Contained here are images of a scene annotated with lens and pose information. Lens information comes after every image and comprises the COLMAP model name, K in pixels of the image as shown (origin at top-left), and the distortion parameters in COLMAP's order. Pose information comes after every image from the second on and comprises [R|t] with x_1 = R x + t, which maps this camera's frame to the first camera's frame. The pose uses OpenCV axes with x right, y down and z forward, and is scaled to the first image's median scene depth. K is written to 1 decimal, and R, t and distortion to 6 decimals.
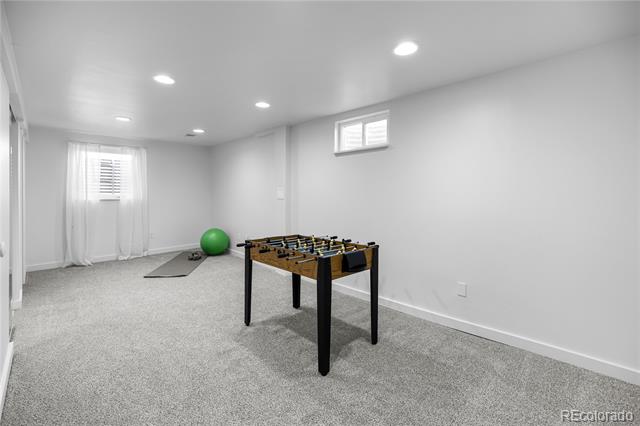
lens RADIAL K [[287.9, 0, 319.9], [0, 287.9, 194.7], [0, 0, 1]] dist [0.001242, 0.000037]
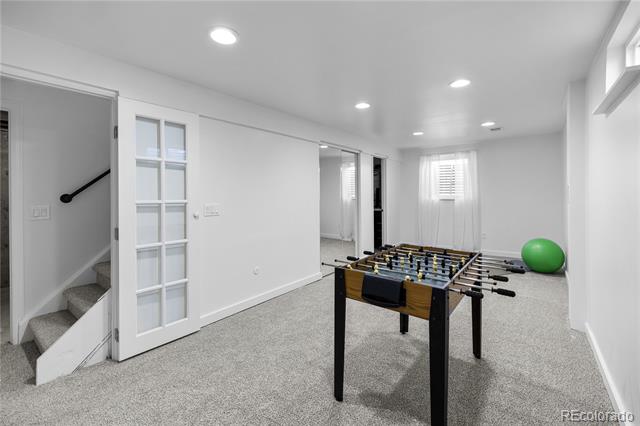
lens RADIAL K [[287.9, 0, 319.9], [0, 287.9, 194.7], [0, 0, 1]] dist [0.001242, 0.000037]
pose [[0.169795, -0.001164, -0.985479, 0.343520], [0.003597, 0.999993, -0.000562, -0.005343], [0.985473, -0.003449, 0.169798, 0.299765]]
